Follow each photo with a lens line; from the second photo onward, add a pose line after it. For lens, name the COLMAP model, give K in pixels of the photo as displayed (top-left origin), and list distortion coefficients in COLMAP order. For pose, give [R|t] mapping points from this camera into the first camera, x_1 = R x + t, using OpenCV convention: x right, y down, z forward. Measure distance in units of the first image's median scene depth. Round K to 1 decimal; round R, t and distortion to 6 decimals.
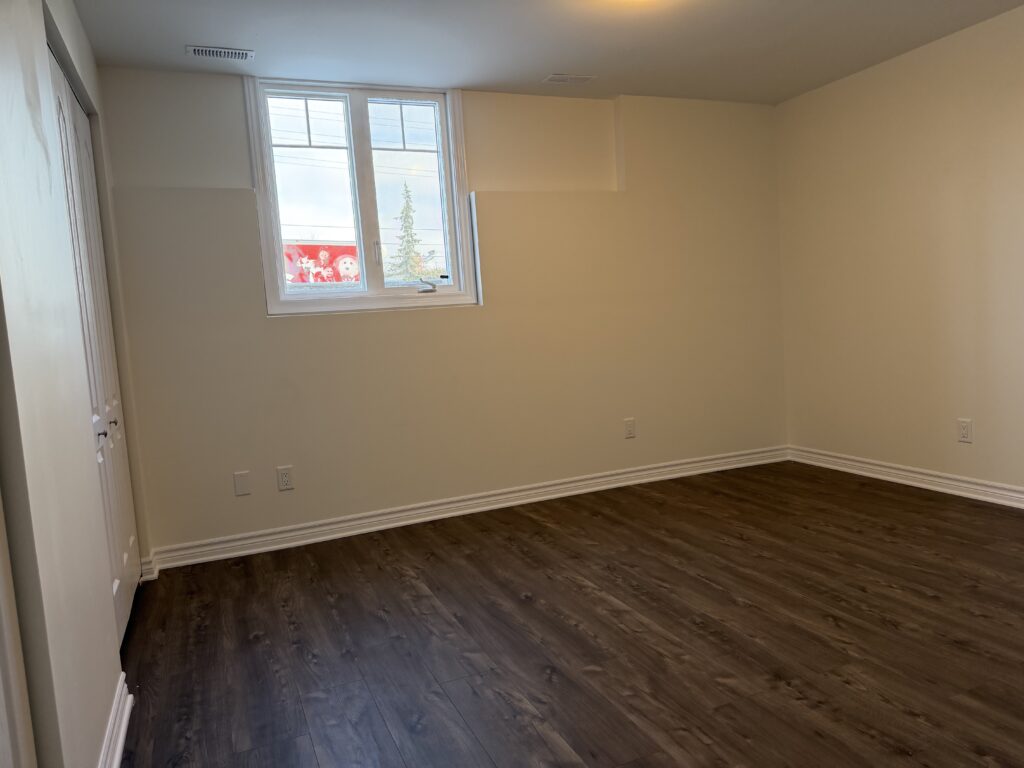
lens RADIAL K [[717.4, 0, 508.7], [0, 717.4, 382.0], [0, 0, 1]] dist [0.058612, -0.070375]
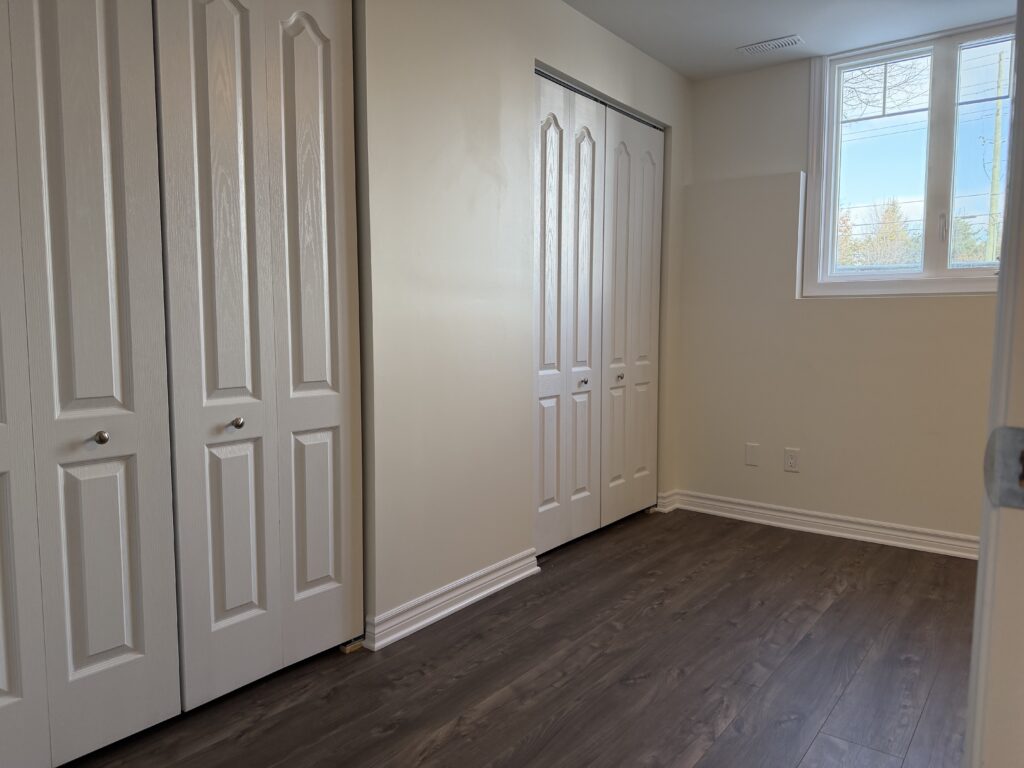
lens RADIAL K [[717.4, 0, 513.5], [0, 717.4, 388.4], [0, 0, 1]] dist [0.058612, -0.070375]
pose [[0.492371, 0.147082, -0.857868, 0.423240], [-0.115633, 0.987936, 0.103015, -0.029325], [0.862670, 0.048476, 0.503439, 0.185860]]
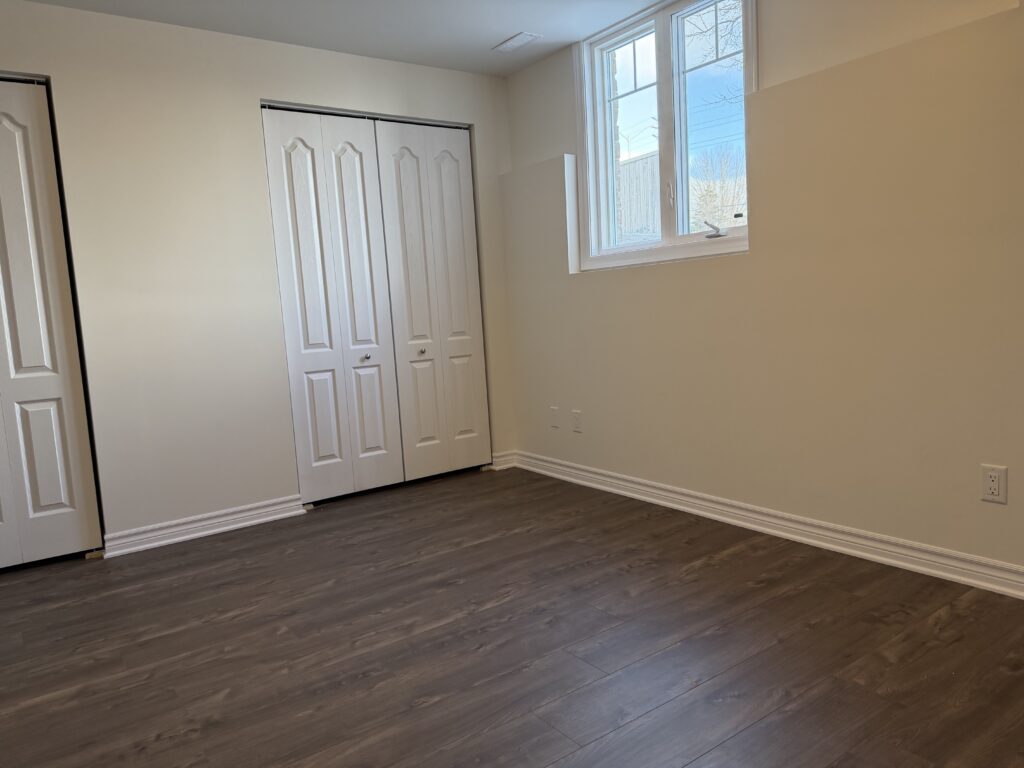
lens RADIAL K [[717.4, 0, 516.3], [0, 717.4, 381.1], [0, 0, 1]] dist [0.058612, -0.070375]
pose [[0.223858, 0.157561, -0.961801, 0.853930], [-0.045122, 0.987463, 0.151263, -0.105509], [0.973577, 0.009537, 0.228161, 0.799421]]
